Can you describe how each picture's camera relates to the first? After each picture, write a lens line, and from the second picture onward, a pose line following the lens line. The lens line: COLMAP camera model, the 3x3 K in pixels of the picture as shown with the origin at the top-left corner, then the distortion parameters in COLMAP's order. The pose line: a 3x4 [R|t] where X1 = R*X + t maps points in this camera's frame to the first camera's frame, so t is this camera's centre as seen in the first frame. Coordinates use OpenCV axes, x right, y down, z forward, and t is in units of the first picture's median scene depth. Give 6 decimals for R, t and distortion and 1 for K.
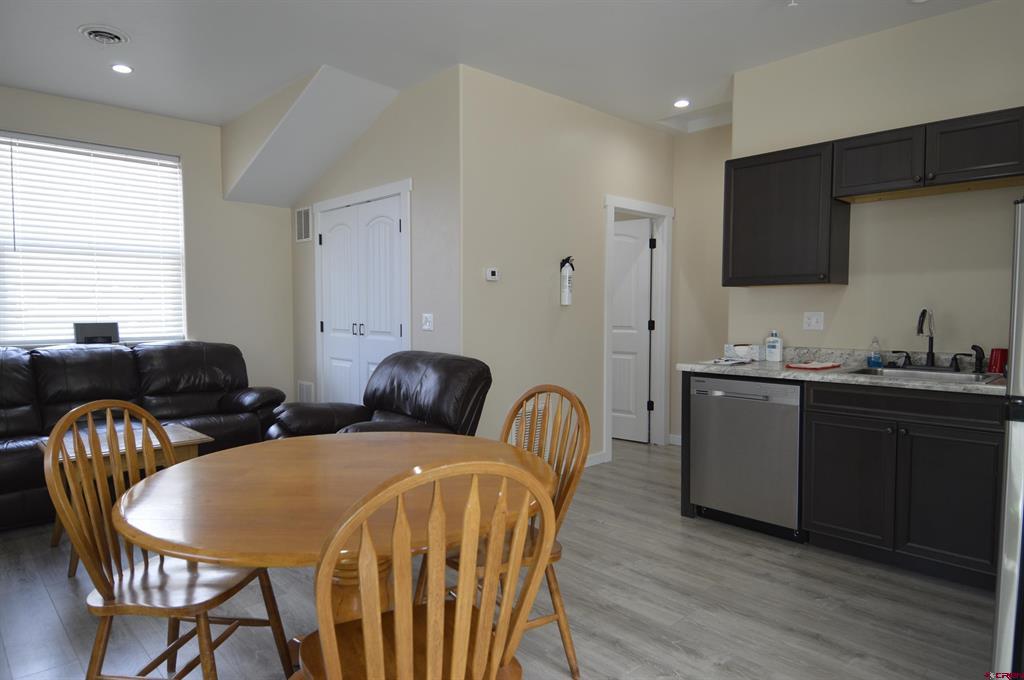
lens RADIAL K [[629.1, 0, 511.5], [0, 629.1, 338.1], [0, 0, 1]] dist [0.002700, 0.000586]
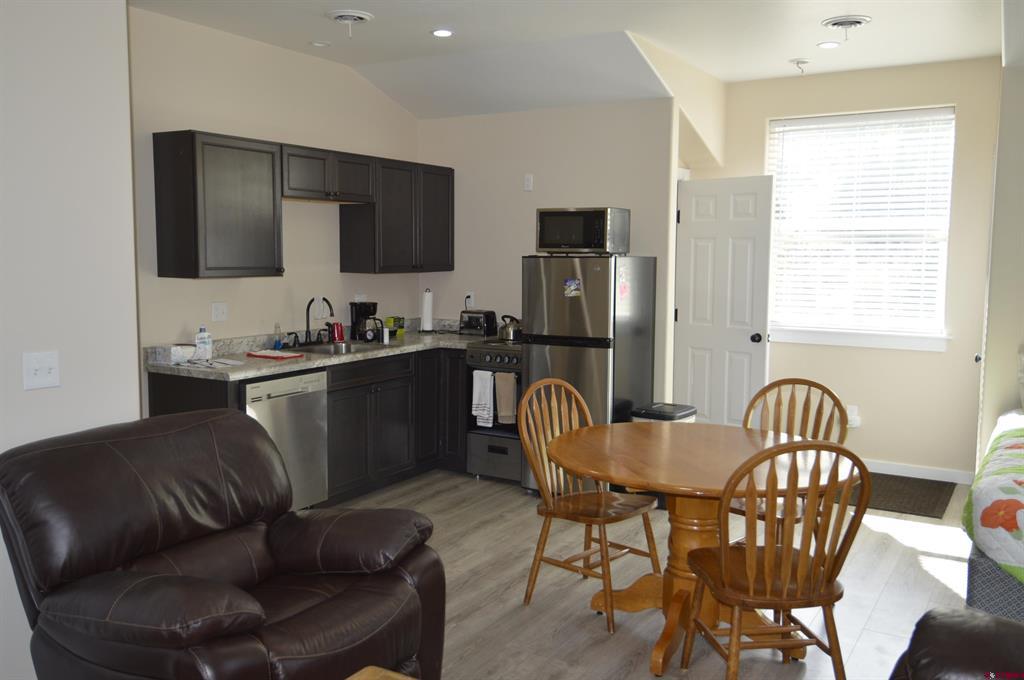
lens RADIAL K [[879.4, 0, 511.6], [0, 879.4, 341.1], [0, 0, 1]] dist [0.003500, 0.000489]
pose [[-0.265865, -0.099700, 0.958841, -1.143413], [0.038170, 0.992769, 0.113811, -0.144807], [-0.963254, 0.066857, -0.260137, 1.111085]]
